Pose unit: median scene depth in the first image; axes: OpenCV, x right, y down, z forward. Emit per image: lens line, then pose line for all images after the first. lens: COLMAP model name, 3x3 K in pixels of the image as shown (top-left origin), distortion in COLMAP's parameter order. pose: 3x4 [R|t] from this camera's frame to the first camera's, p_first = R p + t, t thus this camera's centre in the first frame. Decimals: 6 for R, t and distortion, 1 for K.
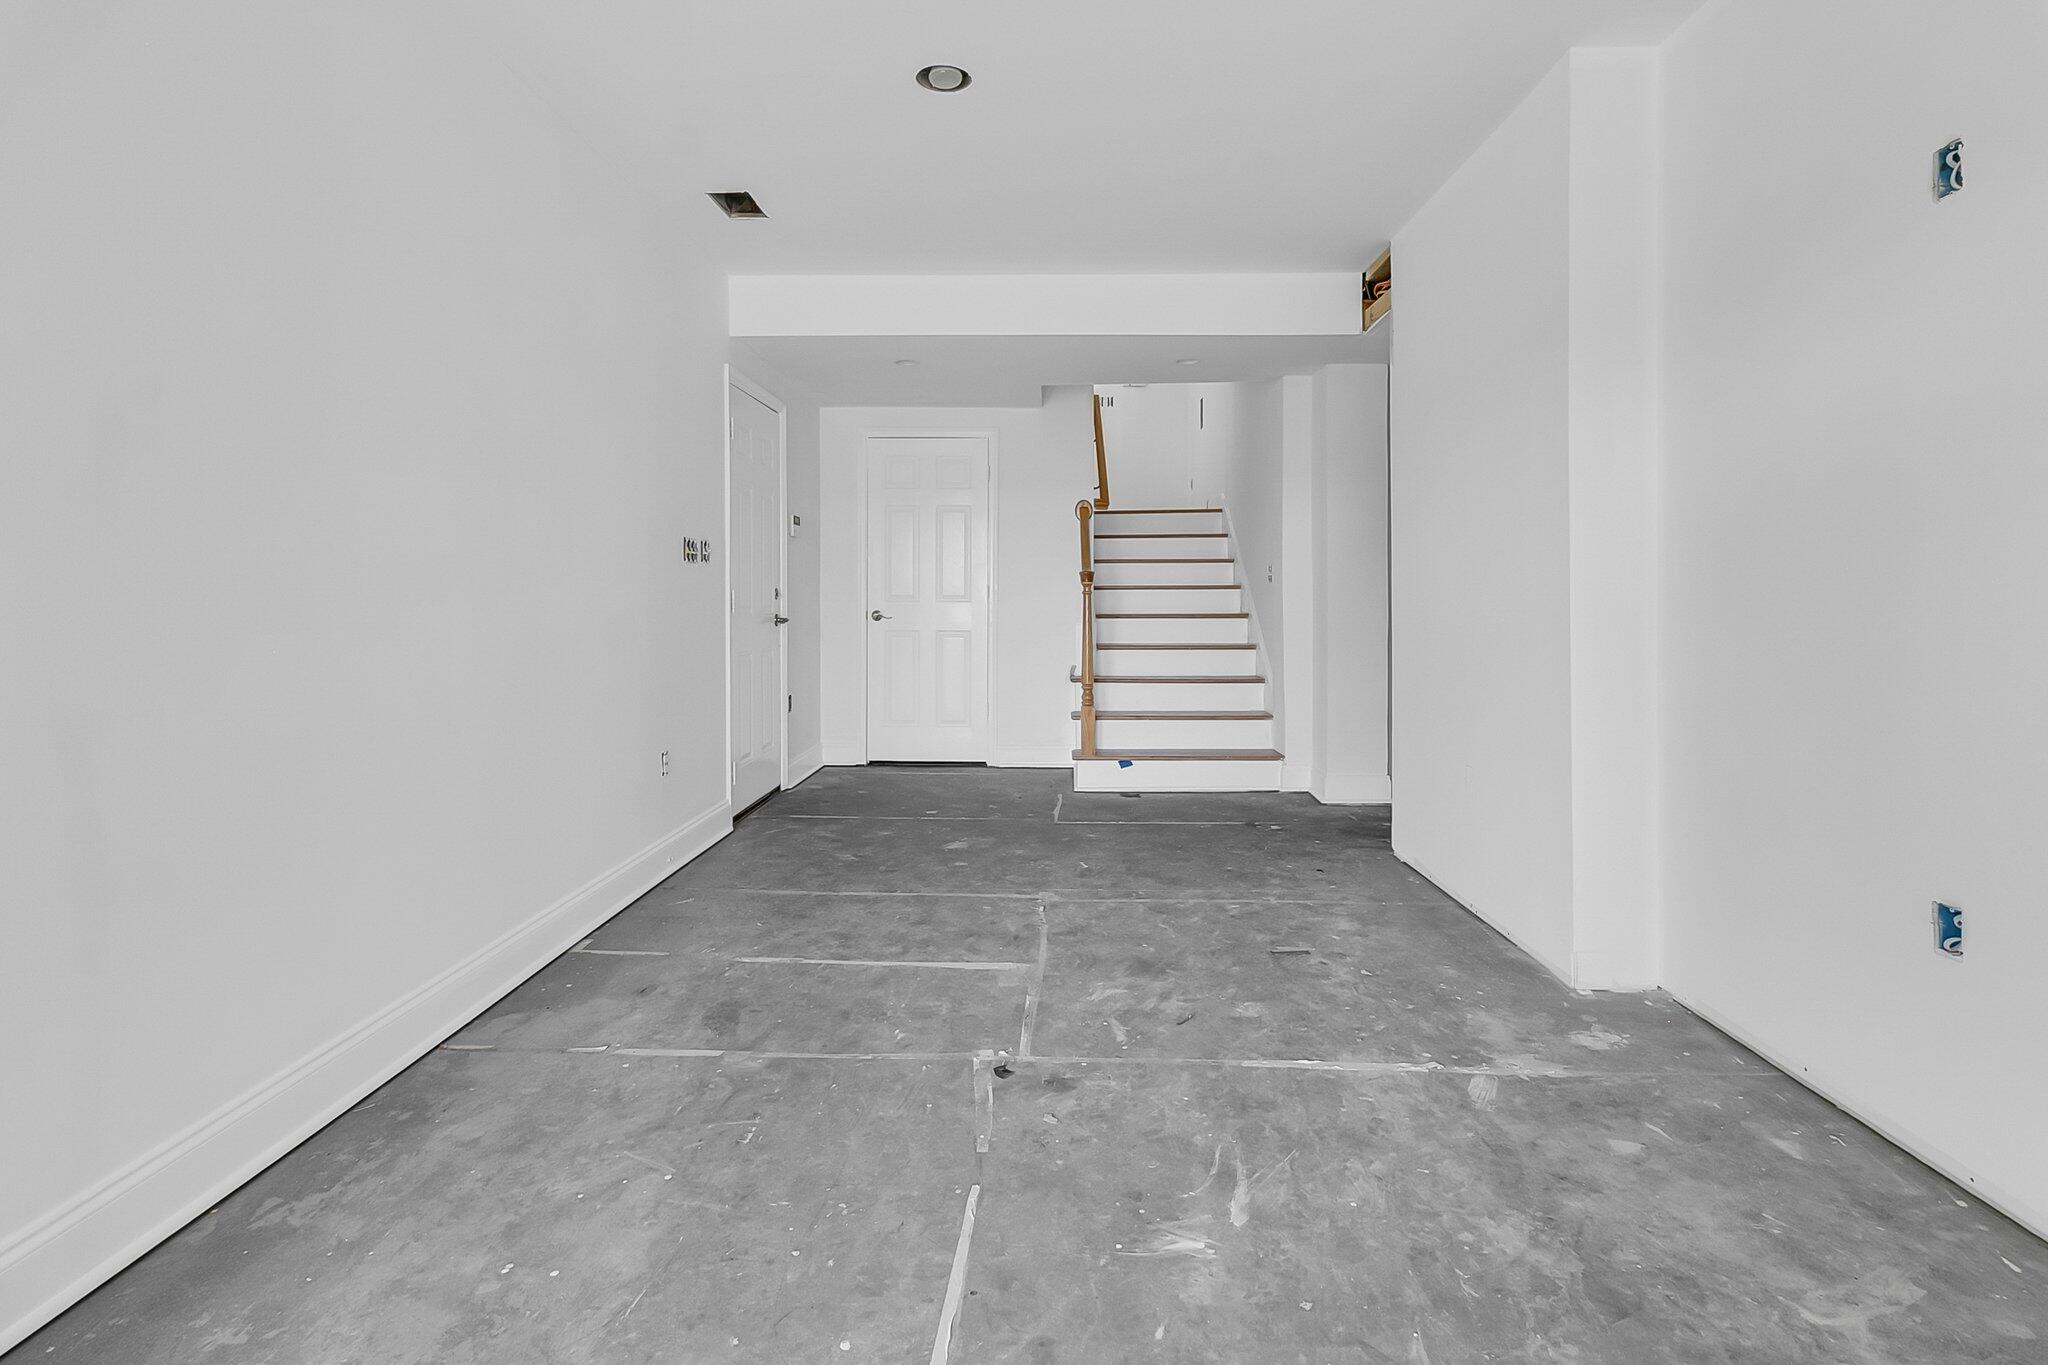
lens RADIAL K [[987.2, 0, 1025.3], [0, 987.2, 646.8], [0, 0, 1]] dist [-0.000454, 0.000313]
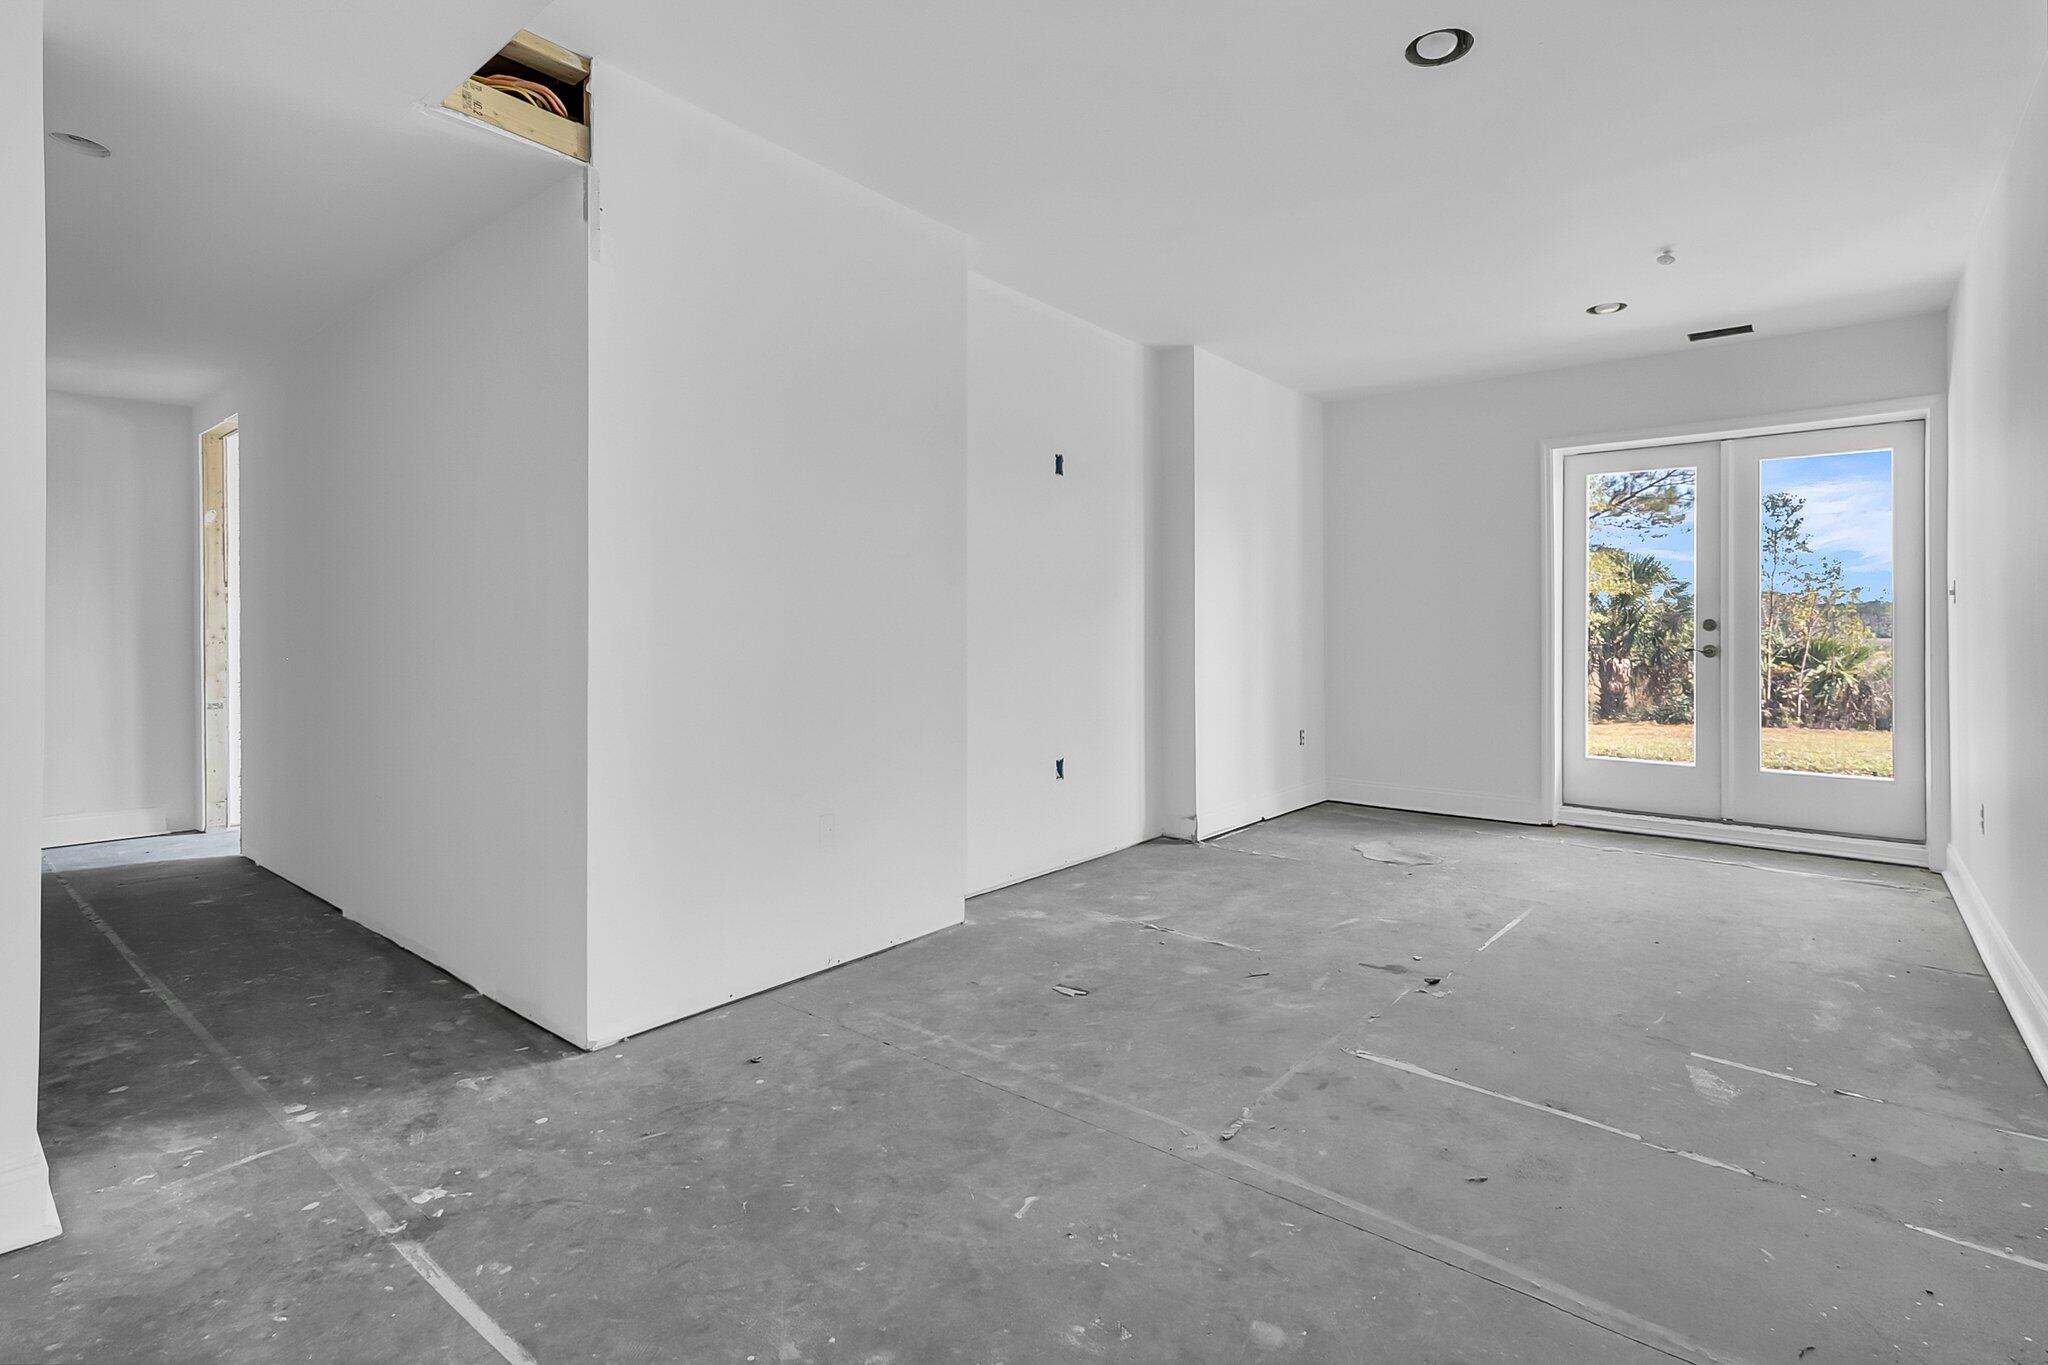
lens RADIAL K [[987.2, 0, 1025.3], [0, 987.2, 646.8], [0, 0, 1]] dist [-0.000454, 0.000313]
pose [[-0.800057, -0.007614, 0.599876, -0.331772], [0.031460, 0.998011, 0.054626, -0.109874], [-0.599099, 0.062576, -0.798226, 2.036651]]
